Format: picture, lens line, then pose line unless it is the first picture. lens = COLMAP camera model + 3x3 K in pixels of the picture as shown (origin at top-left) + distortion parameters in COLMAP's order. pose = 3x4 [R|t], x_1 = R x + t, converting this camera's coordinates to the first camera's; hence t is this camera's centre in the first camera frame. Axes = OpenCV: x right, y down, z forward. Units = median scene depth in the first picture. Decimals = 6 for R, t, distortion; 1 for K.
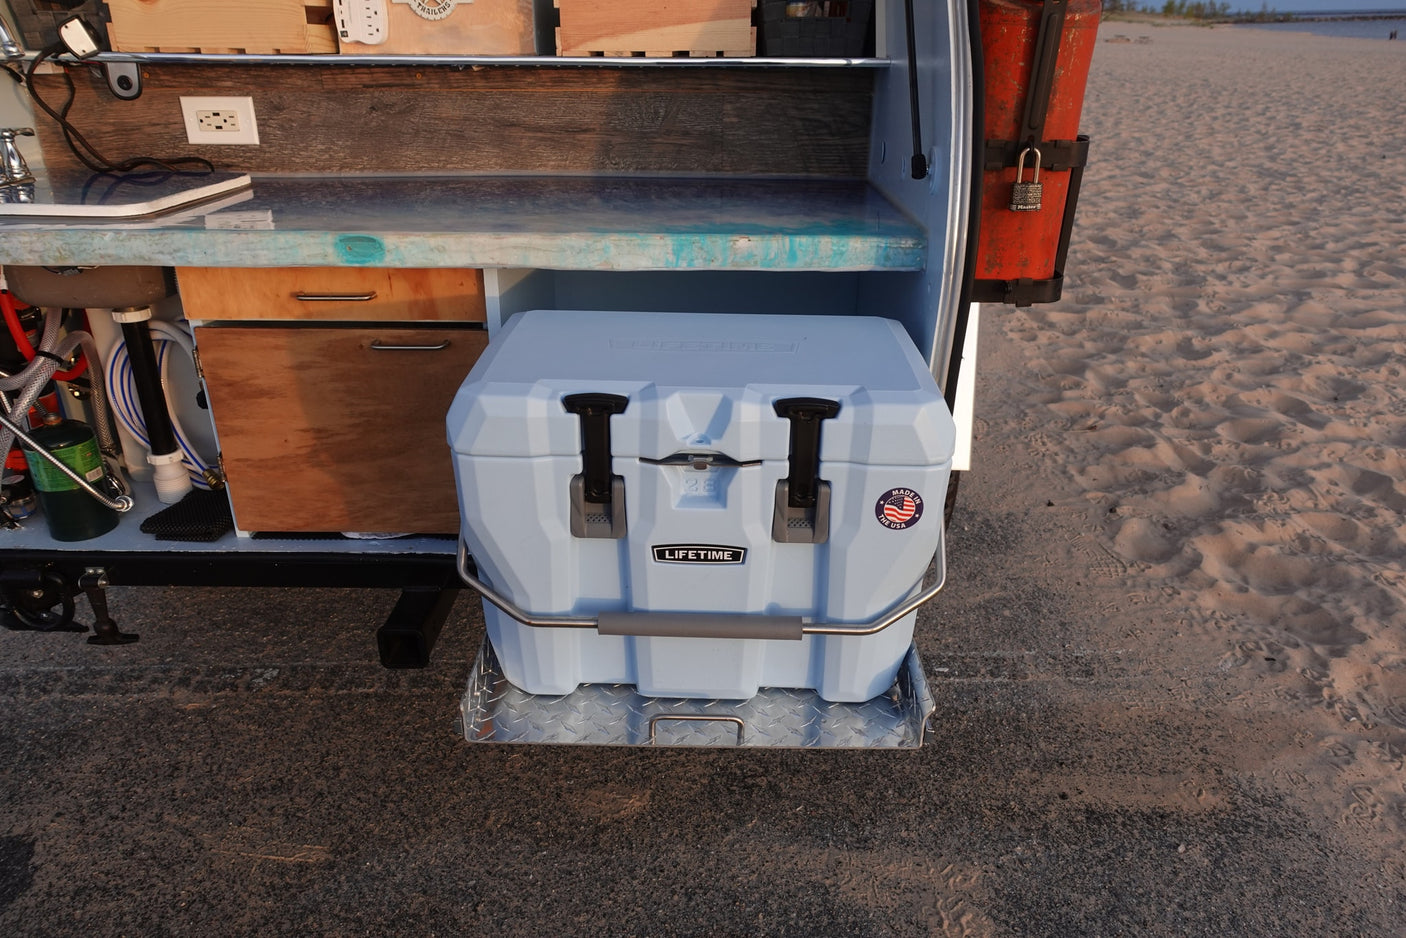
lens RADIAL K [[968.5, 0, 702.2], [0, 968.5, 467.4], [0, 0, 1]] dist [0.002299, -0.002801]
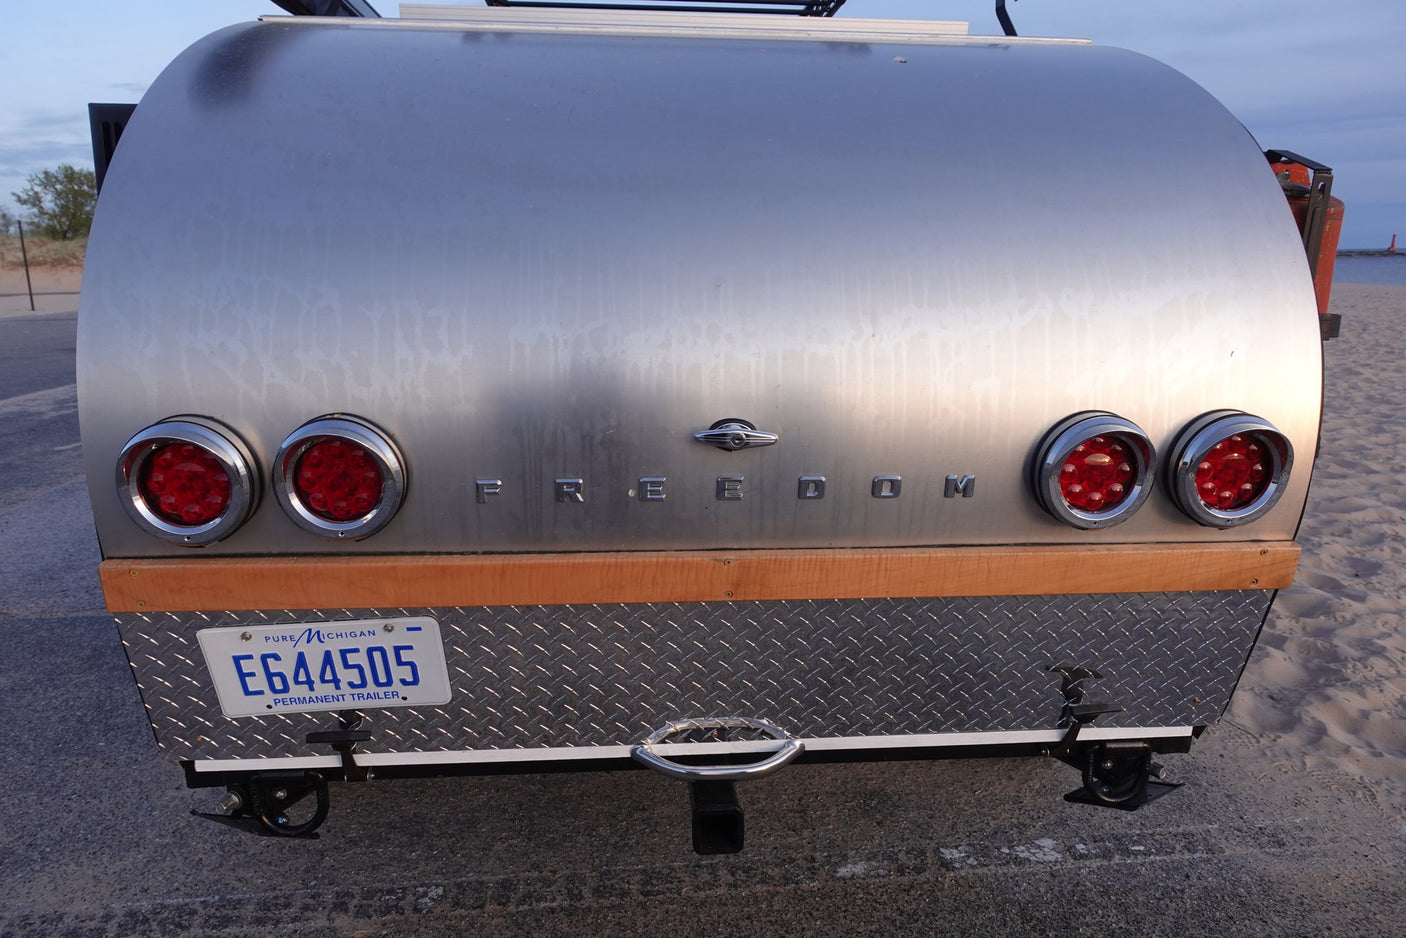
lens RADIAL K [[968.5, 0, 703.8], [0, 968.5, 465.0], [0, 0, 1]] dist [0.002299, -0.002801]
pose [[0.995496, -0.017305, 0.093211, -0.258888], [0.037605, 0.974621, -0.220682, 0.031023], [-0.087027, 0.223194, 0.970882, 0.007990]]
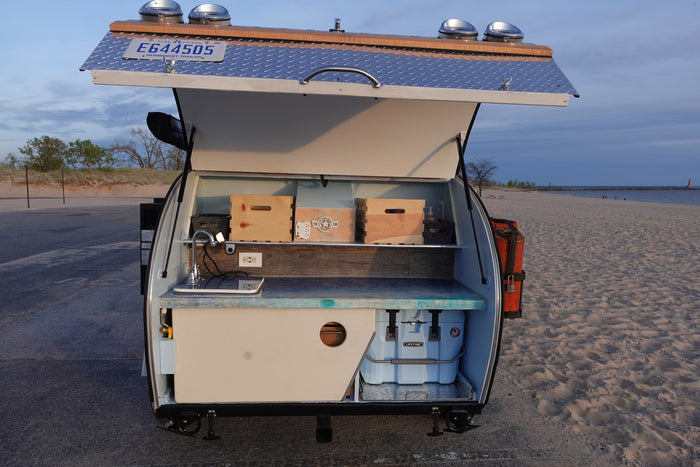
lens RADIAL K [[482.2, 0, 350.8], [0, 482.2, 233.1], [0, 0, 1]] dist [0.002299, -0.002801]
pose [[0.995410, 0.013276, 0.094776, -0.241435], [0.018392, 0.945335, -0.325581, 0.053883], [-0.093917, 0.325830, 0.940752, -0.386294]]
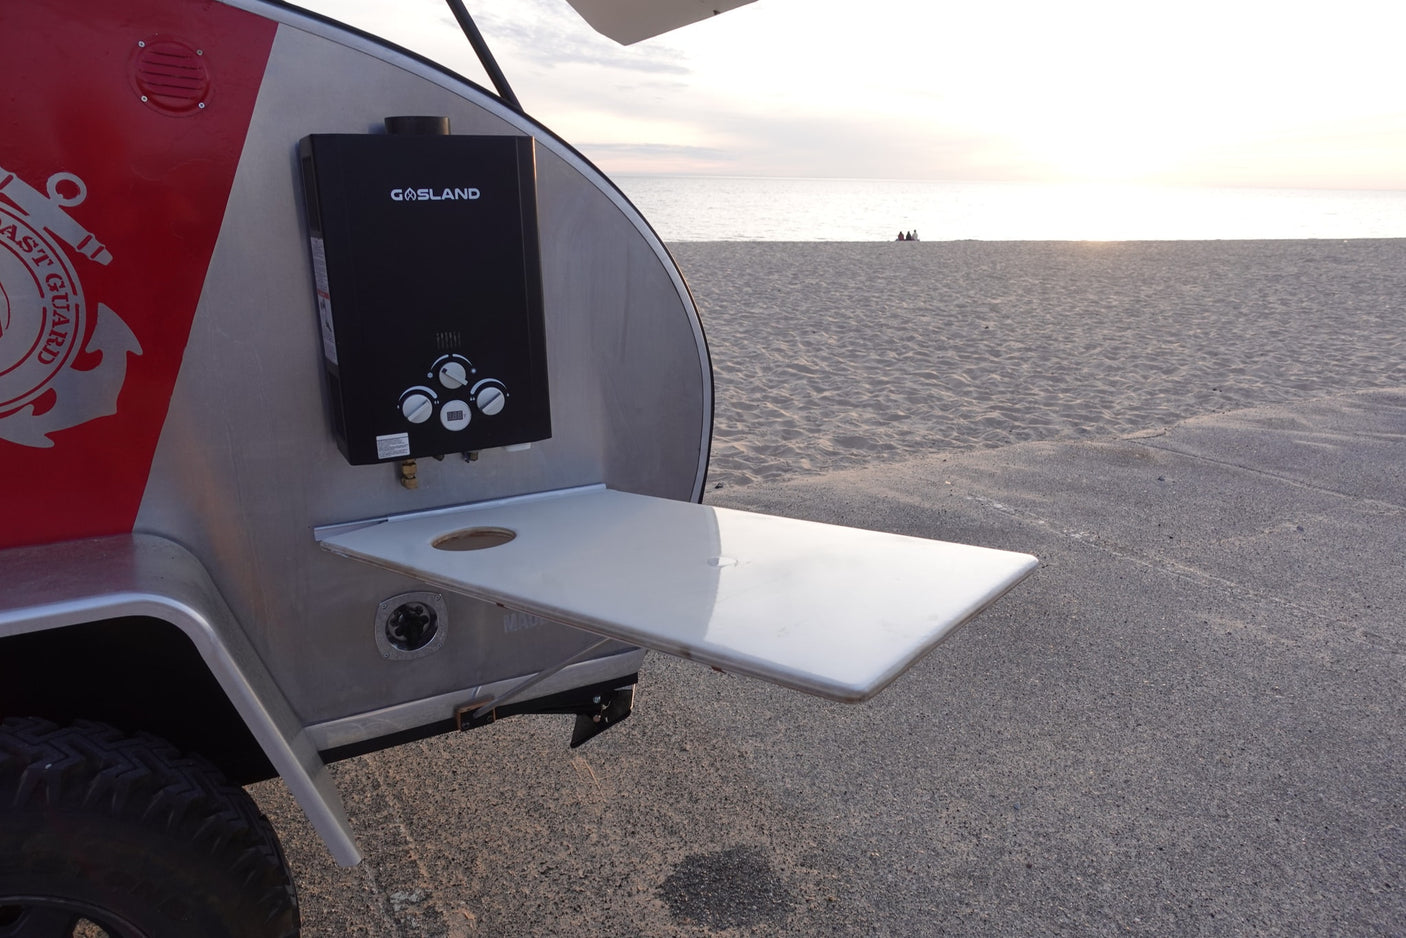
lens RADIAL K [[968.5, 0, 703.3], [0, 968.5, 466.5], [0, 0, 1]] dist [0.002299, -0.002801]
pose [[-0.485941, -0.233248, 0.842293, -1.201670], [0.364516, 0.821822, 0.437878, -0.399792], [-0.794349, 0.519812, -0.314334, 0.804009]]
